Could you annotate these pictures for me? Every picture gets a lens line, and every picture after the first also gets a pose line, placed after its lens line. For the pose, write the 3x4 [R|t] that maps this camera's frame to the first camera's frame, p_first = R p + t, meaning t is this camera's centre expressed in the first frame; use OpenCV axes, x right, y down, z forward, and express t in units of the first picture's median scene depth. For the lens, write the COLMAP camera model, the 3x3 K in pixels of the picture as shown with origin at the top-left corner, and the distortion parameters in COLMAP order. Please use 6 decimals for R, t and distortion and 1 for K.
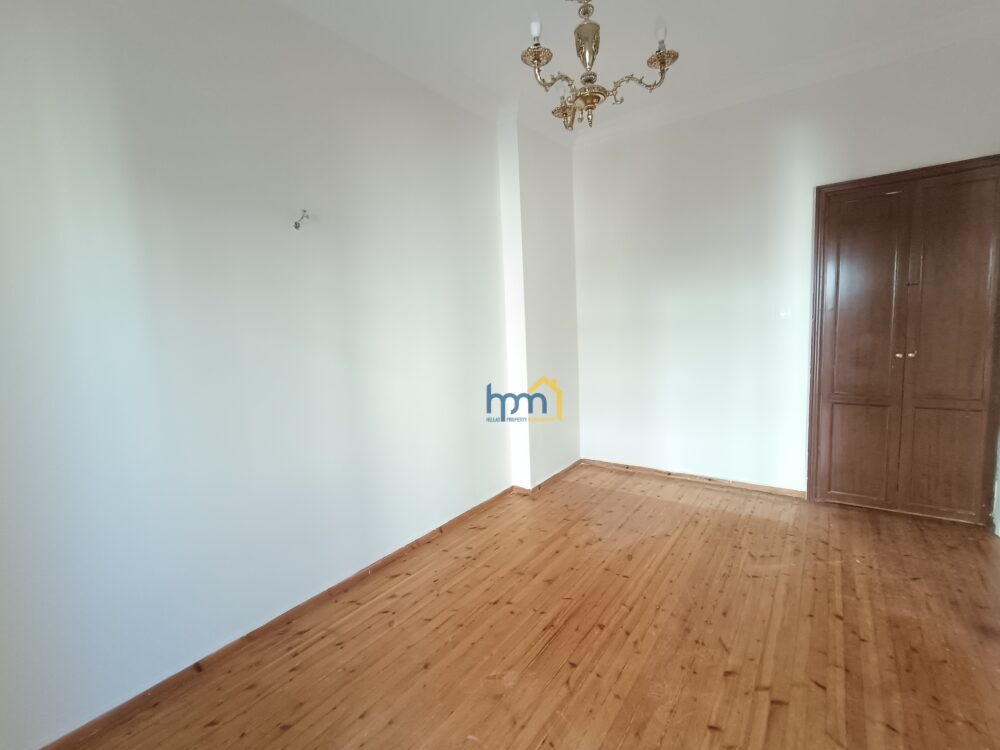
lens RADIAL K [[451.6, 0, 496.3], [0, 451.6, 375.0], [0, 0, 1]] dist [-0.002677, -0.001660]
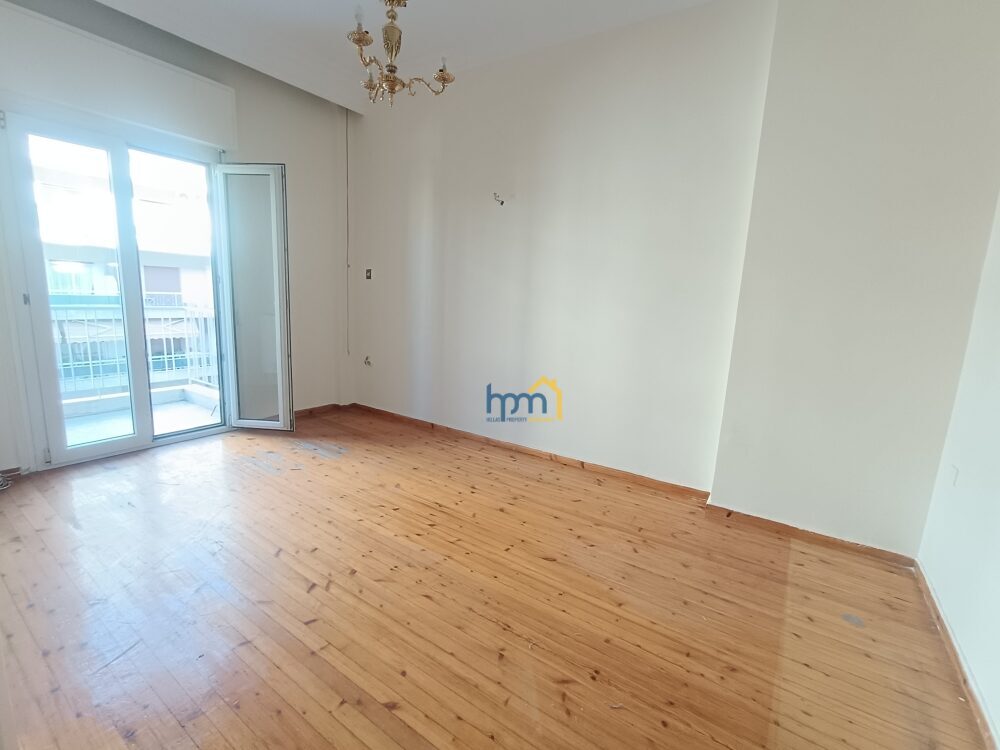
lens RADIAL K [[451.6, 0, 491.7], [0, 451.6, 375.5], [0, 0, 1]] dist [-0.002677, -0.001660]
pose [[0.021606, 0.224938, -0.974133, 1.052651], [-0.148148, 0.964324, 0.219387, -0.079936], [0.988729, 0.139576, 0.054160, 0.842288]]
